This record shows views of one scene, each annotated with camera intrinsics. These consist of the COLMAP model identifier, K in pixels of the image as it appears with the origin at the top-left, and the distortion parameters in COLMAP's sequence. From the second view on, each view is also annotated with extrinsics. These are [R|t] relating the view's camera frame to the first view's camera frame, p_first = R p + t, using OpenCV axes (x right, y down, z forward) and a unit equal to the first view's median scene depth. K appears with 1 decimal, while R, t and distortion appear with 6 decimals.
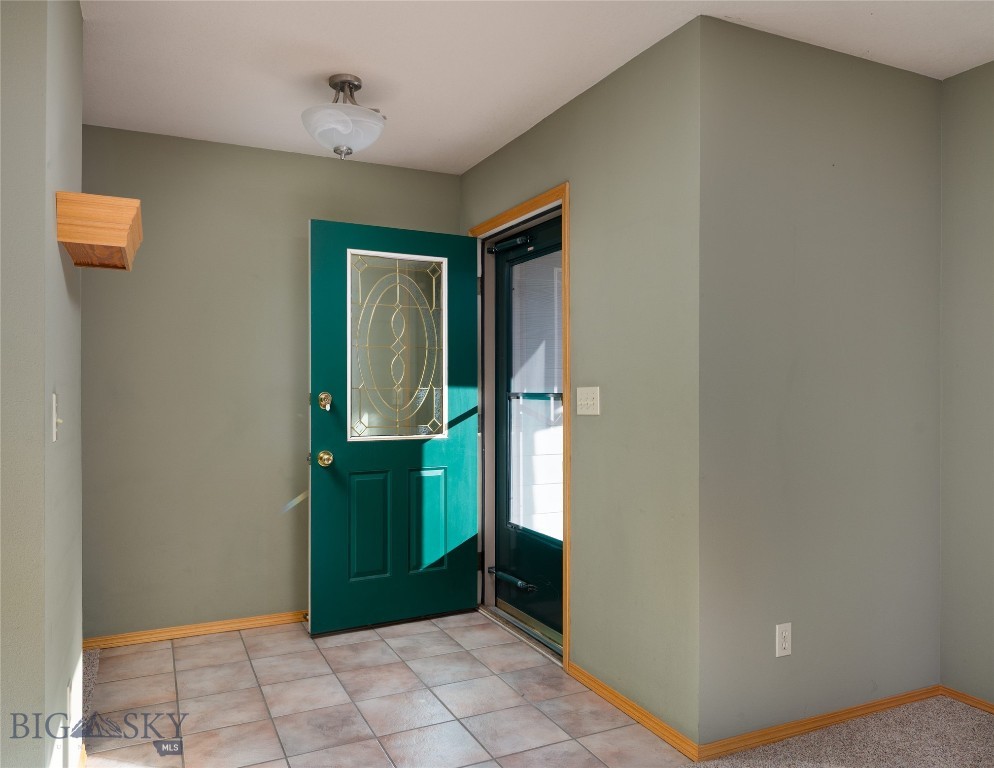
lens RADIAL K [[697.4, 0, 494.1], [0, 697.4, 384.5], [0, 0, 1]] dist [0.009468, 0.000919]
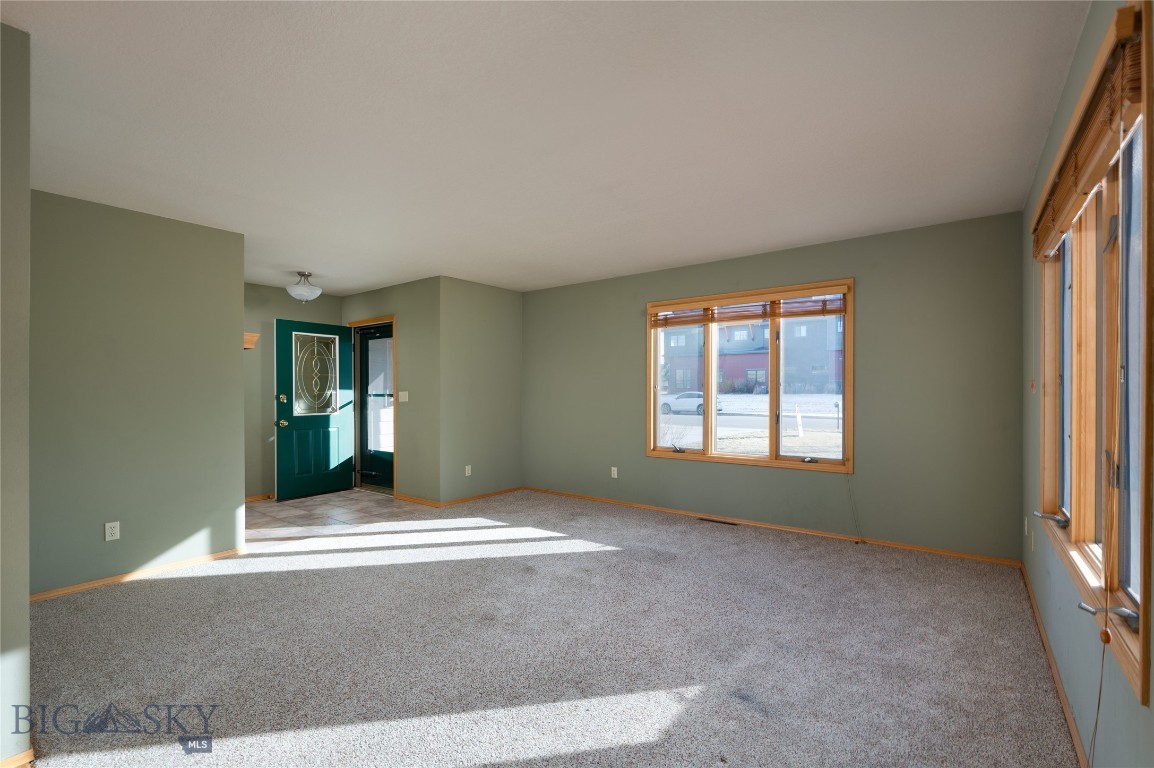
lens RADIAL K [[521.9, 0, 573.7], [0, 521.9, 388.7], [0, 0, 1]] dist [0.000043, 0.000023]
pose [[0.893976, -0.006484, 0.448068, -0.146222], [0.005916, 0.999979, 0.002668, -0.006515], [-0.448075, 0.000266, 0.893996, -0.894140]]
